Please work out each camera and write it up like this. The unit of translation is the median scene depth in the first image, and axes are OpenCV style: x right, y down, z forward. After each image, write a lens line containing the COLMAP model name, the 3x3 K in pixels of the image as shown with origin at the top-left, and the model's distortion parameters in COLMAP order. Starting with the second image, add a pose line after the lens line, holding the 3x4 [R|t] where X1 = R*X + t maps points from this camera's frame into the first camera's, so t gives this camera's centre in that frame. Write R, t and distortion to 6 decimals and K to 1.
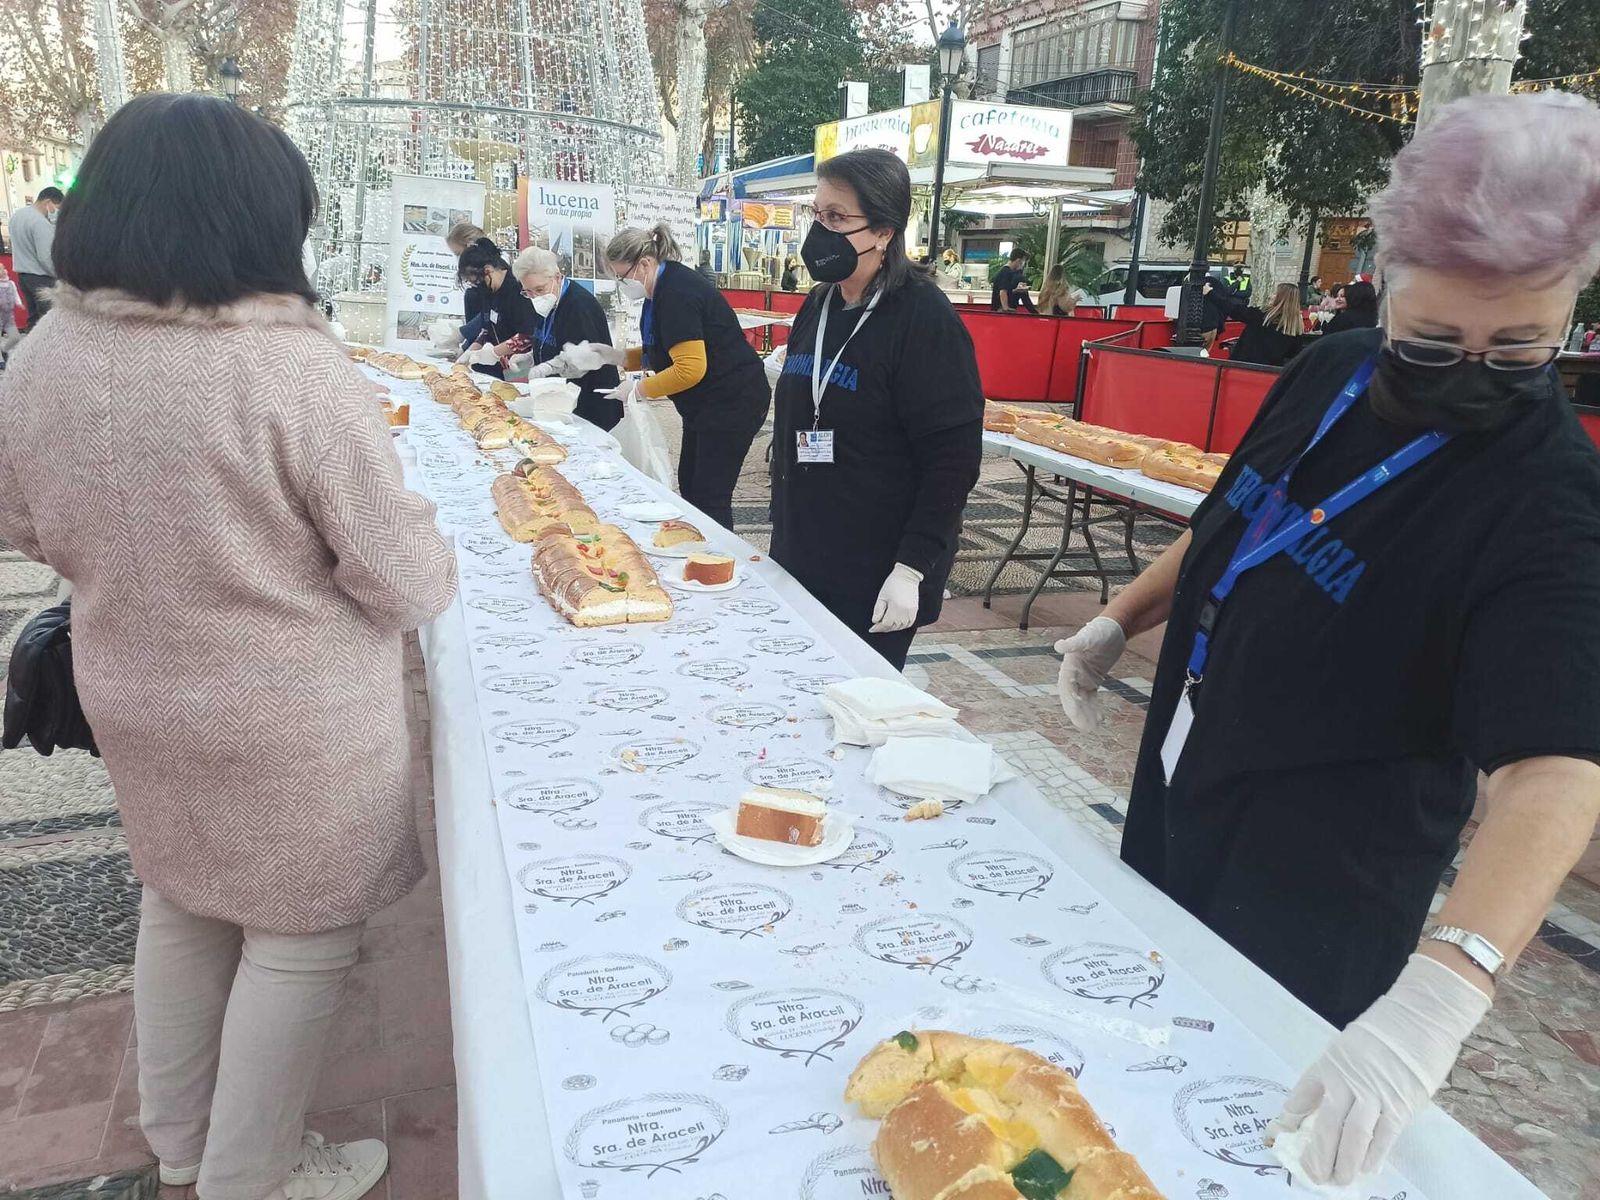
lens RADIAL K [[1146.5, 0, 800.0], [0, 1146.5, 600.0], [0, 0, 1]] dist [0.107121, -0.072068]
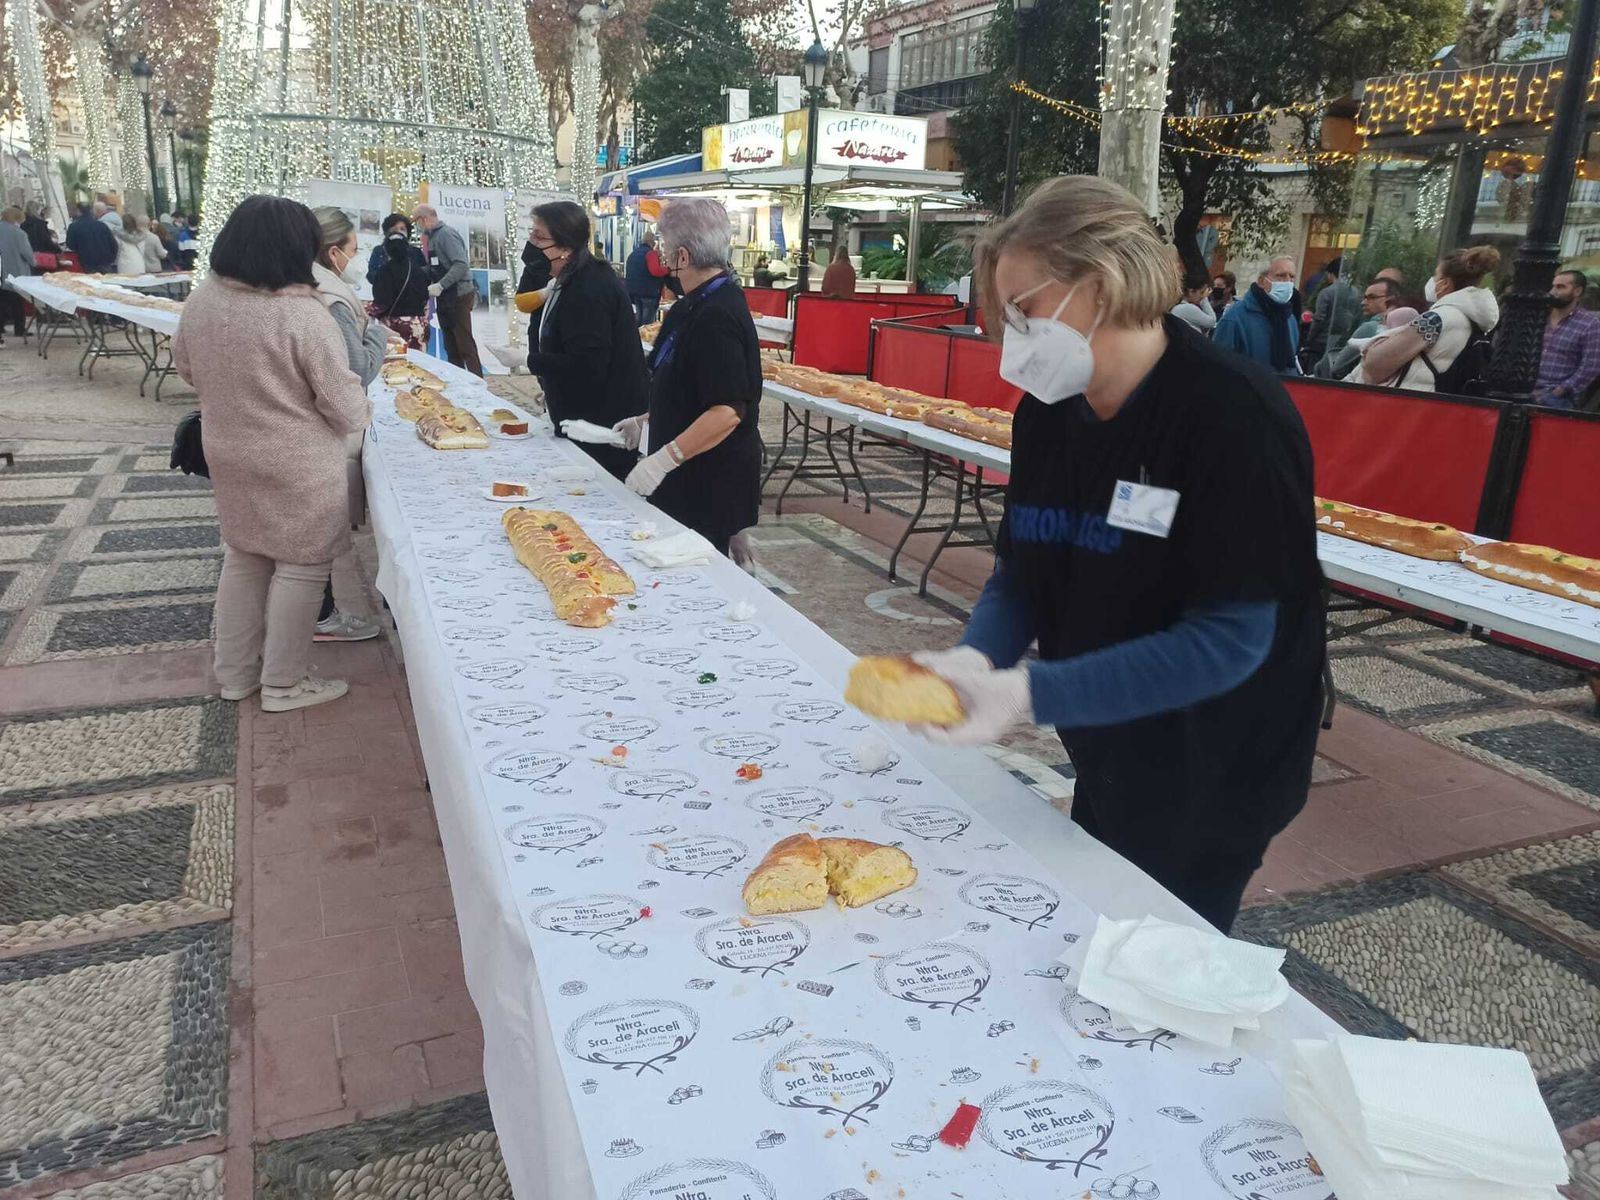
lens RADIAL K [[1146.5, 0, 800.0], [0, 1146.5, 600.0], [0, 0, 1]] dist [0.107121, -0.072068]
pose [[0.997945, -0.020627, 0.060666, 0.034513], [0.020139, 0.999760, 0.008653, 0.031948], [-0.060830, -0.007414, 0.998121, -0.116679]]
